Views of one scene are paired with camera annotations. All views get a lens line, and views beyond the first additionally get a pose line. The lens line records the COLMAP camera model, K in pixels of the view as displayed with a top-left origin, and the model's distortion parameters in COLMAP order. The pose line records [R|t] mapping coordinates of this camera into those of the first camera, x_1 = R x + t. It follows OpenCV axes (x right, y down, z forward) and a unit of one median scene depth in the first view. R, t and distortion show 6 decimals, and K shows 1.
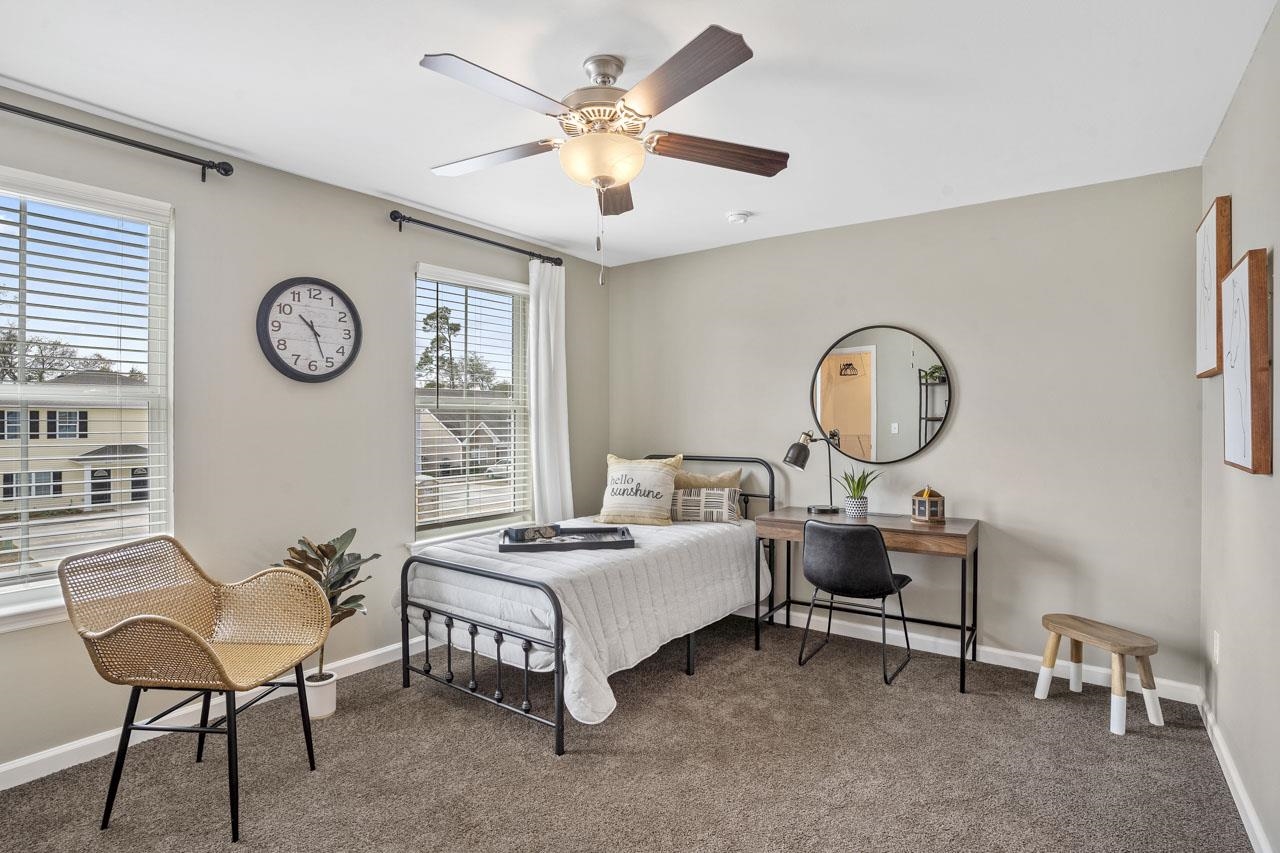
lens RADIAL K [[643.3, 0, 640.0], [0, 643.3, 426.5], [0, 0, 1]] dist [-0.028052, -0.000050]
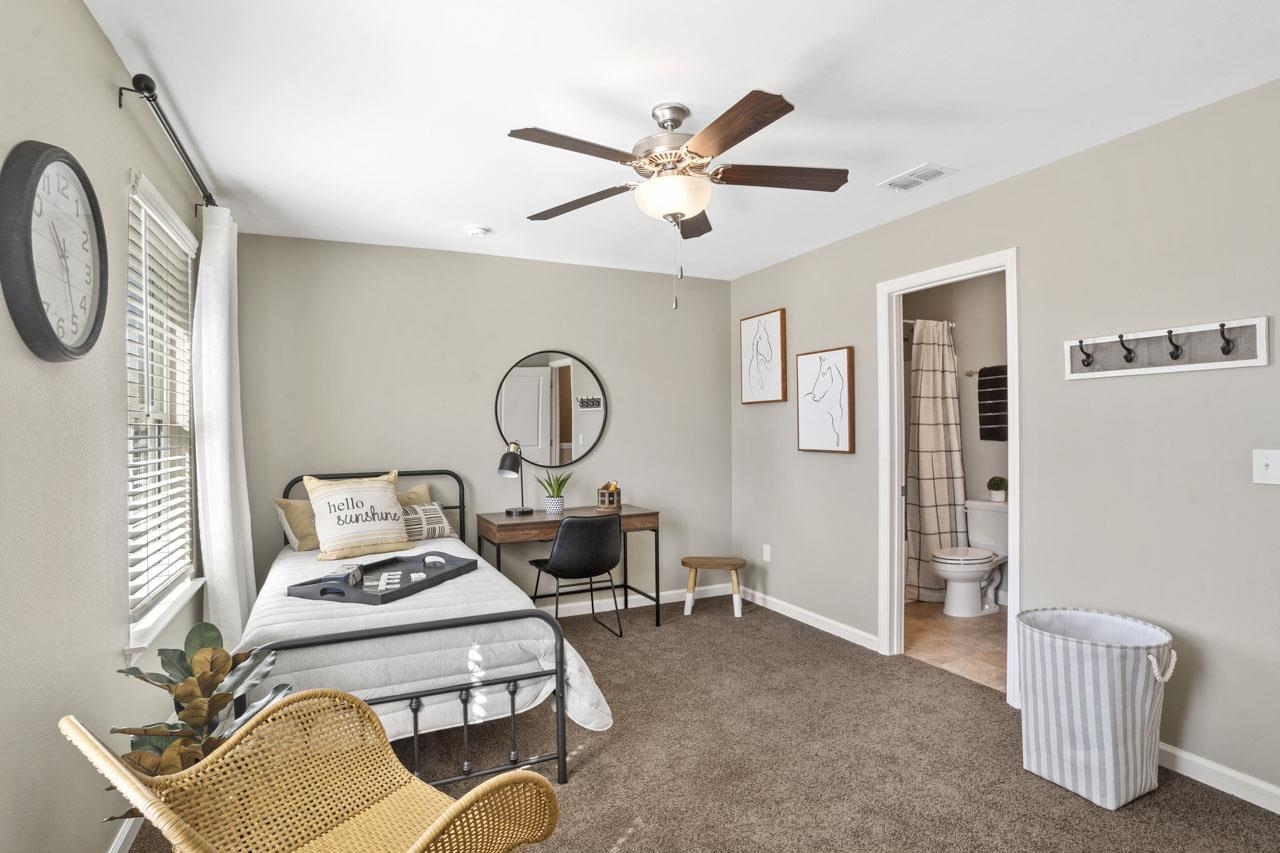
lens RADIAL K [[628.5, 0, 637.9], [0, 628.5, 440.5], [0, 0, 1]] dist [0.000169, 0.000104]
pose [[0.512548, -0.021022, 0.858401, -0.664337], [0.017984, 0.999744, 0.013745, -0.005634], [-0.858470, 0.008393, 0.512794, 0.324240]]
